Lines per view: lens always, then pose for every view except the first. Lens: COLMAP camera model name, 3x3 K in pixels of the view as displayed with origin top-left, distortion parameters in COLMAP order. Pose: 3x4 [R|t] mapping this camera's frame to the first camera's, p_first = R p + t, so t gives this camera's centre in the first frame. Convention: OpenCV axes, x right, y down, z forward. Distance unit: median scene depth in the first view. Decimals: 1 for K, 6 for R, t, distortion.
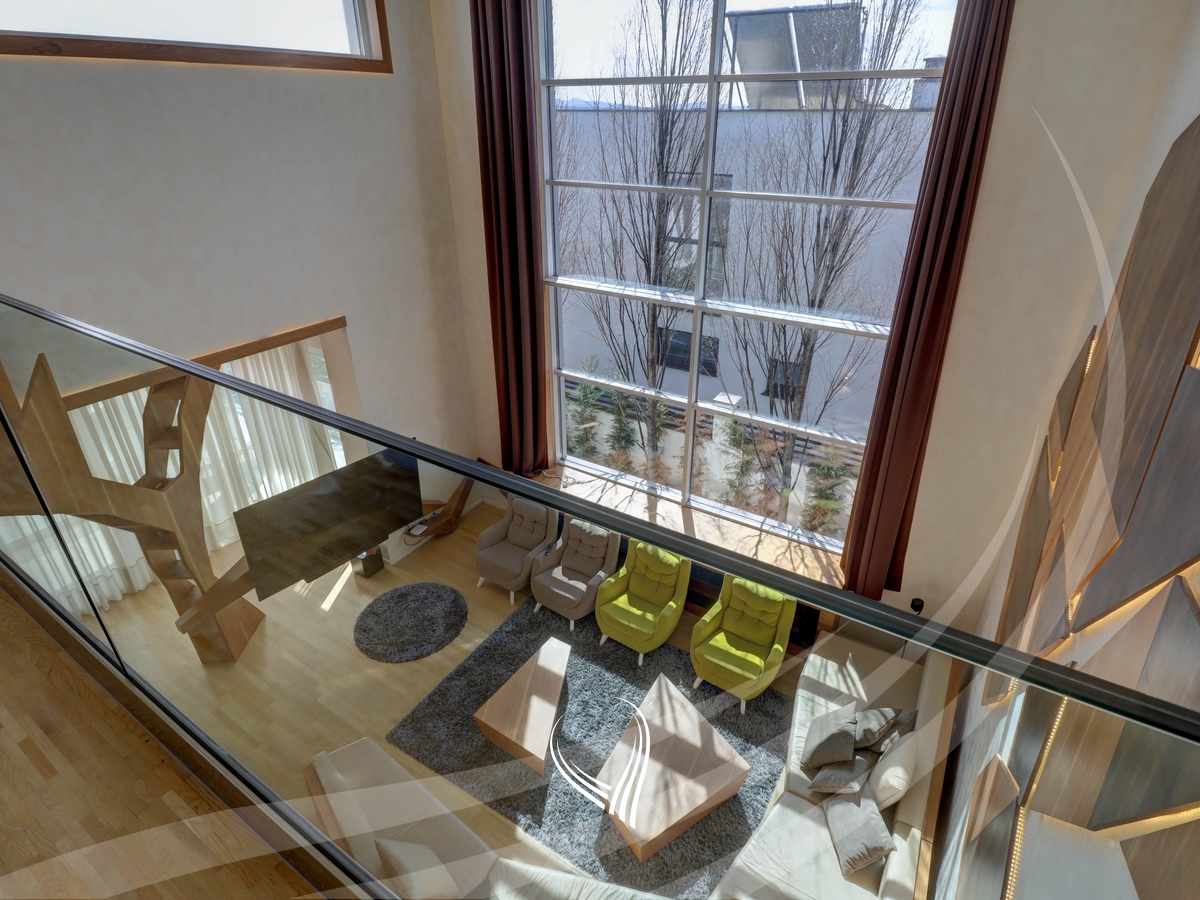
lens RADIAL K [[630.9, 0, 599.0], [0, 630.9, 427.9], [0, 0, 1]] dist [-0.016171, -0.000872]
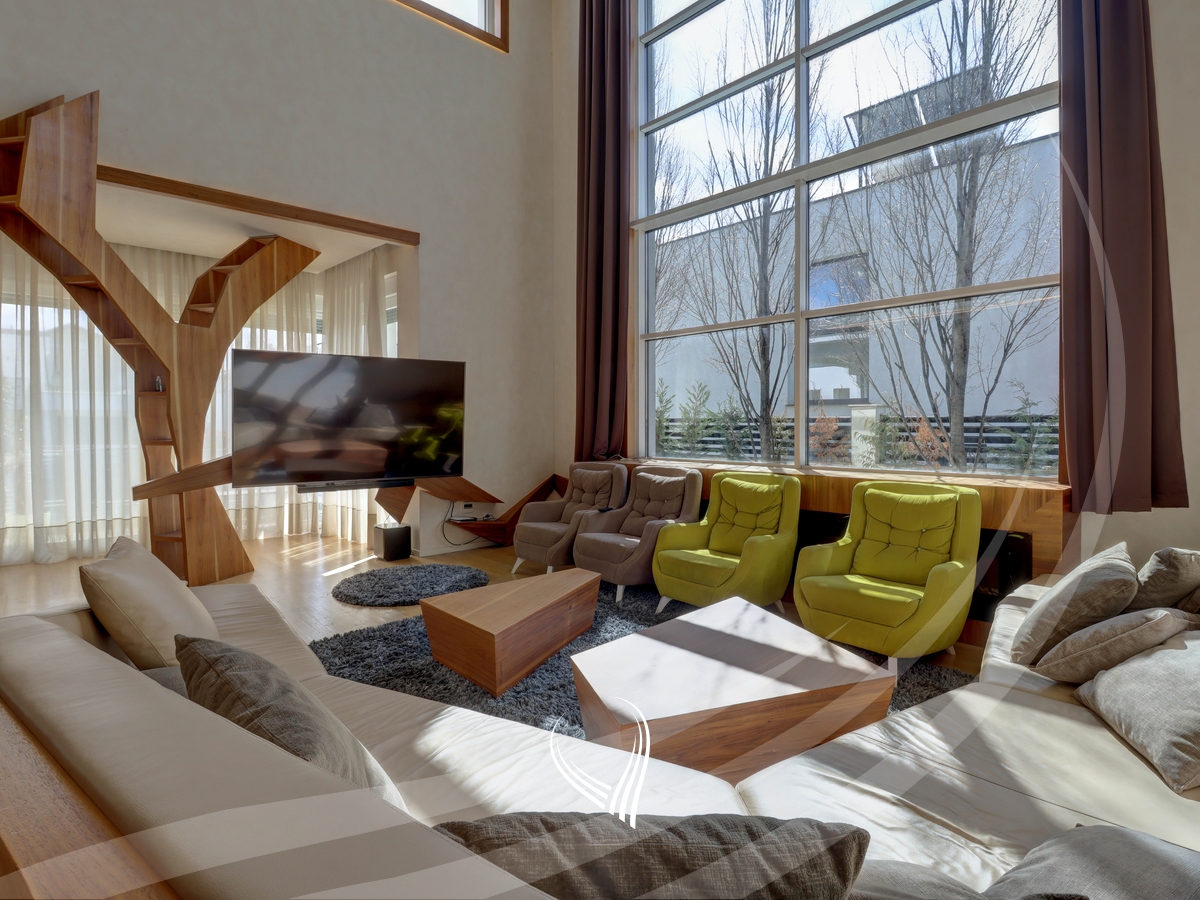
lens RADIAL K [[630.9, 0, 599.0], [0, 630.9, 427.9], [0, 0, 1]] dist [-0.016171, -0.000872]
pose [[0.966231, 0.007009, -0.257583, 0.108907], [-0.119798, 0.897249, -0.424963, 0.455209], [0.228137, 0.441470, 0.867789, 0.346497]]
